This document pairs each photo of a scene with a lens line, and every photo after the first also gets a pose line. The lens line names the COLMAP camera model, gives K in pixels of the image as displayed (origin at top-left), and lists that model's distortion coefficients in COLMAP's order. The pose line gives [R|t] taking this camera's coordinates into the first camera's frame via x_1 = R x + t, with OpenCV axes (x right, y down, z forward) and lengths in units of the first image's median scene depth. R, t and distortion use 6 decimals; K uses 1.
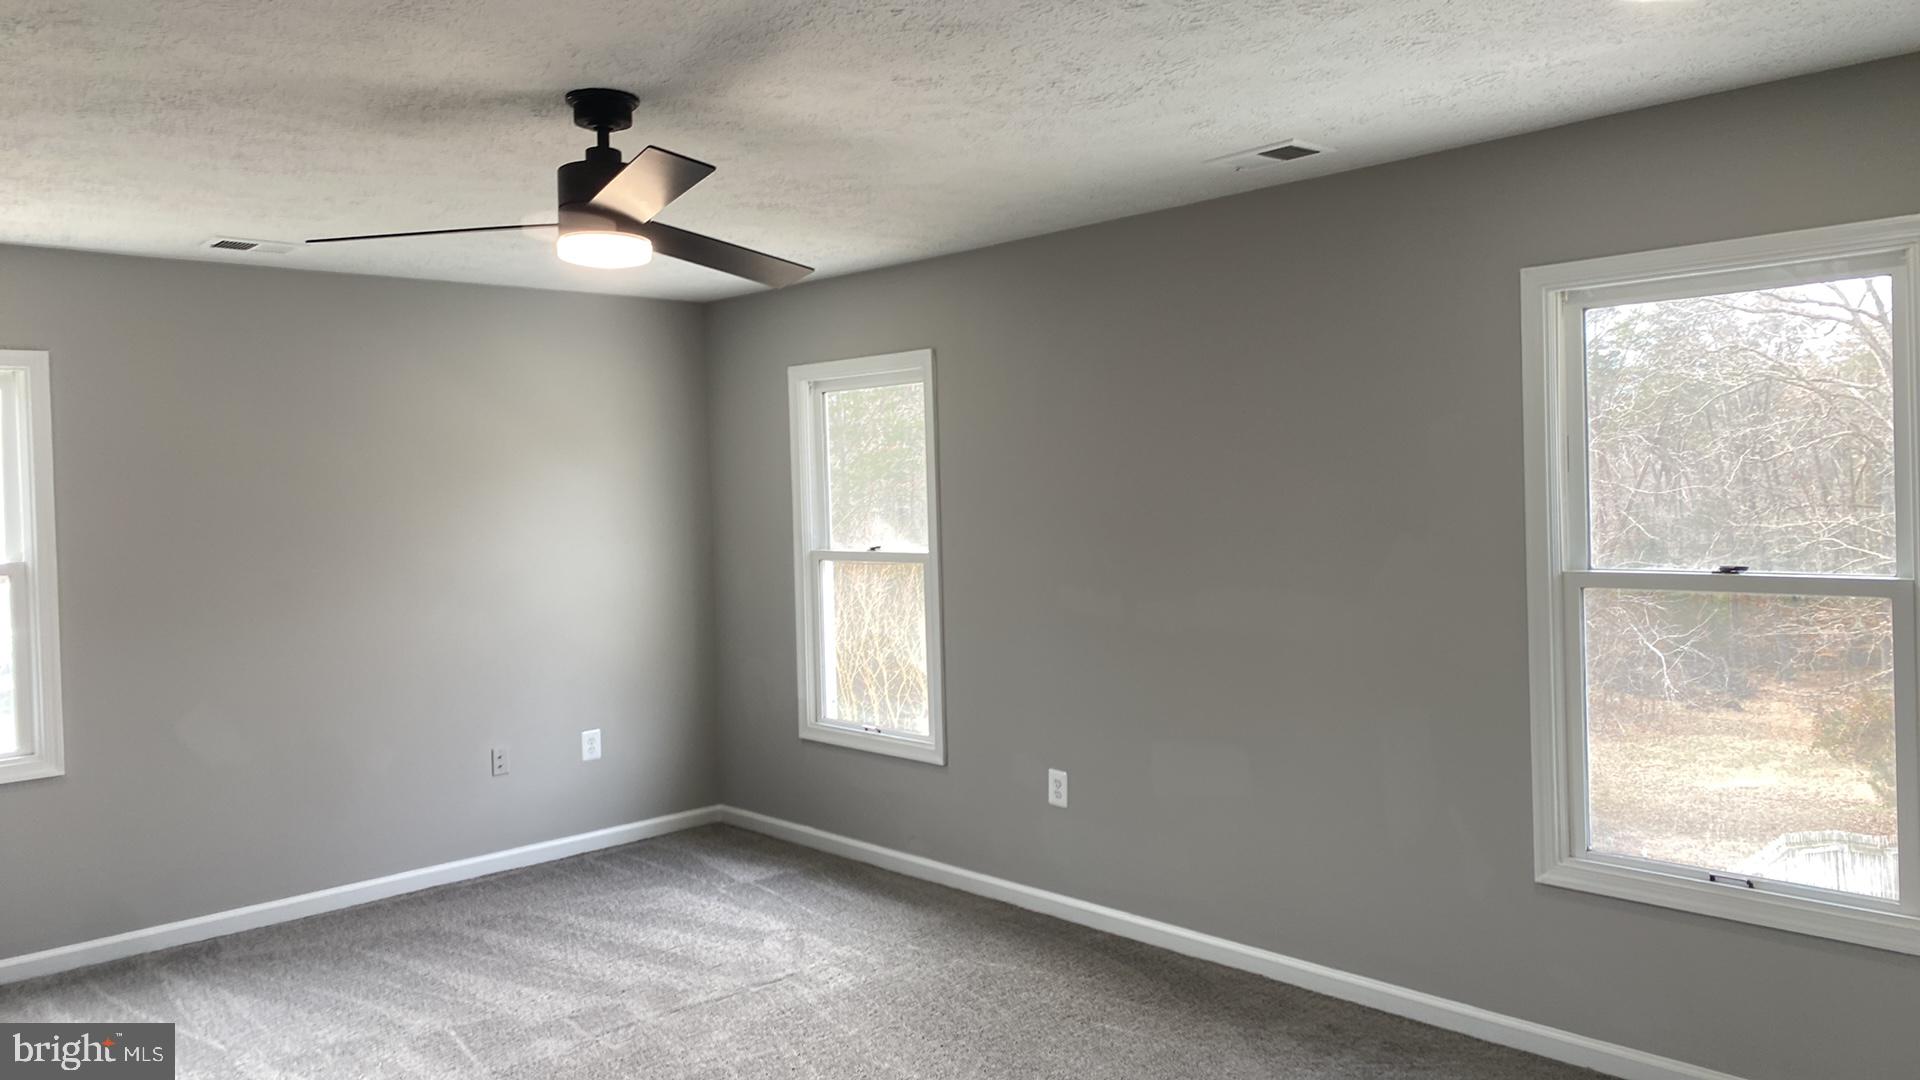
lens RADIAL K [[1399.7, 0, 974.5], [0, 1399.7, 527.7], [0, 0, 1]] dist [0.064989, -0.053958]
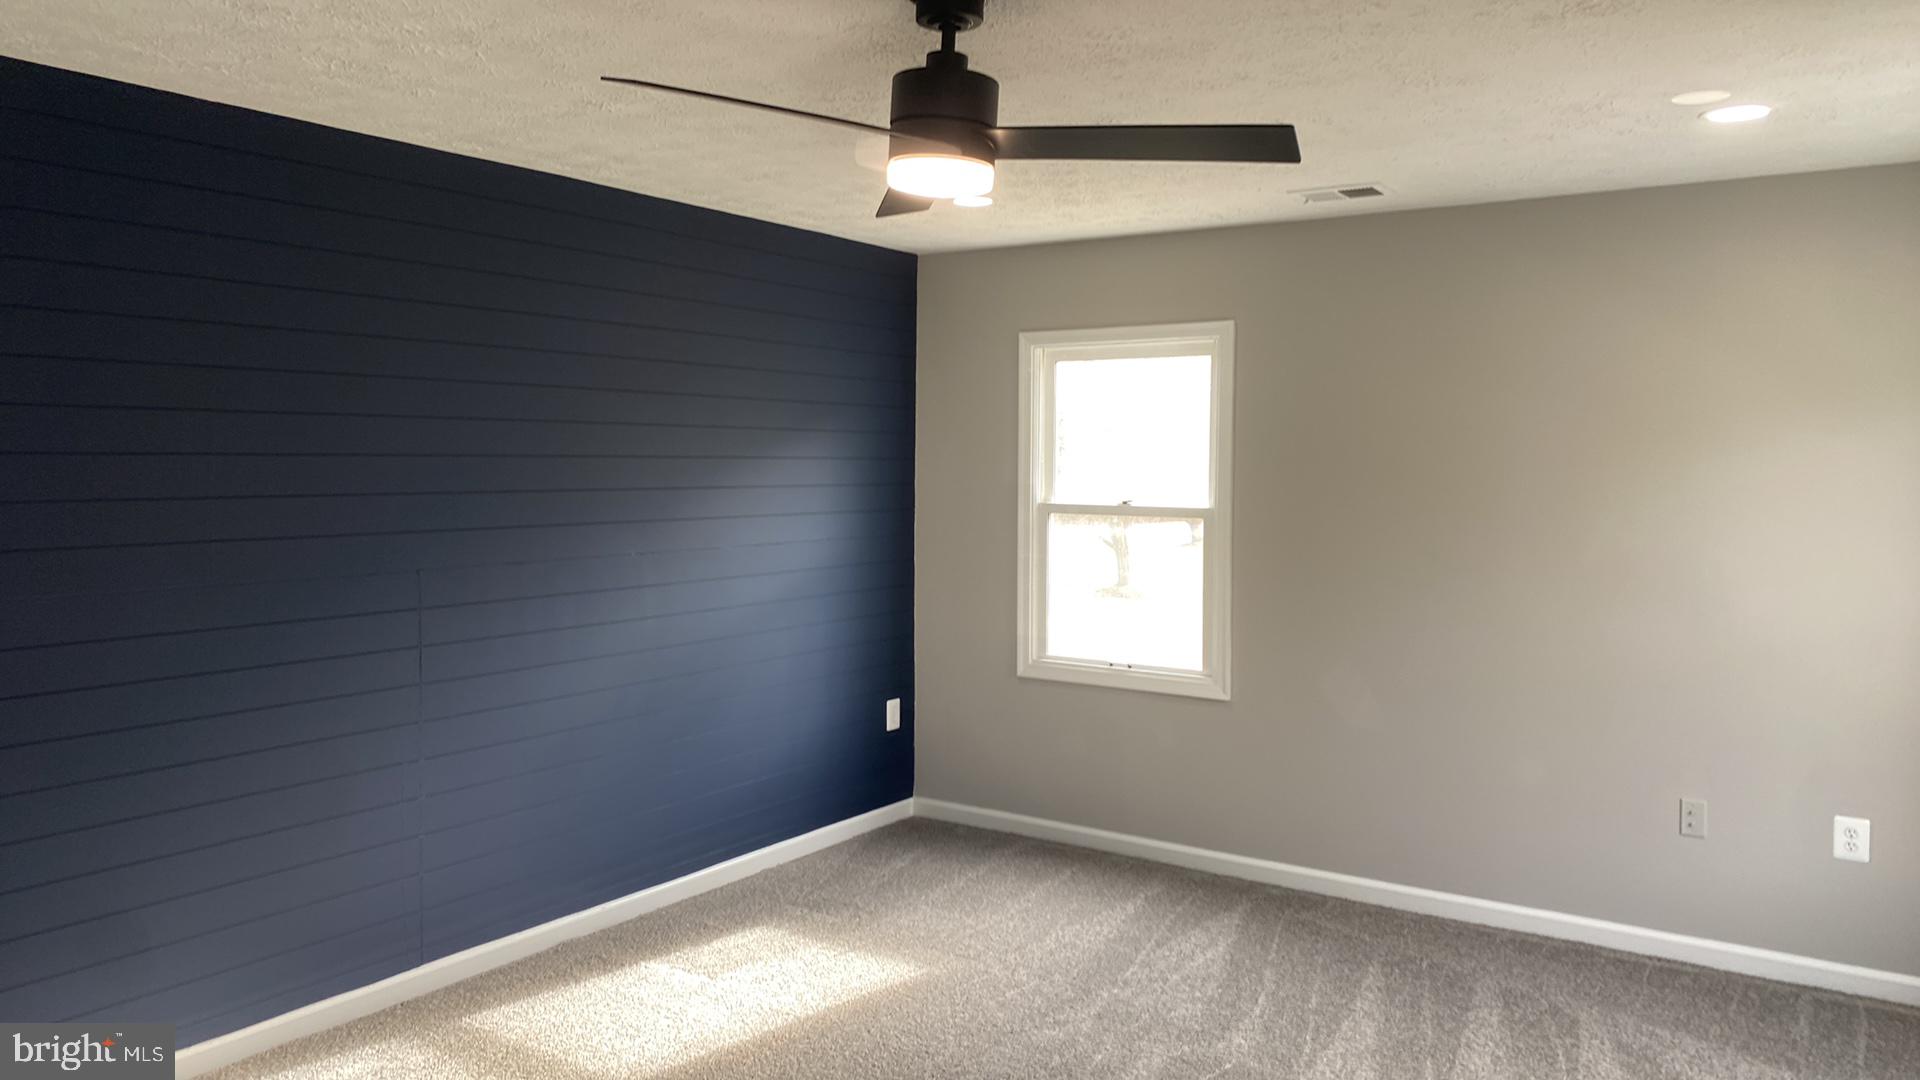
lens RADIAL K [[1399.7, 0, 960.0], [0, 1399.7, 534.7], [0, 0, 1]] dist [0.064989, -0.053958]
pose [[0.212785, 0.082396, -0.973619, 0.070687], [-0.045795, 0.996184, 0.074297, -0.005468], [0.976025, 0.028778, 0.215747, 0.104271]]
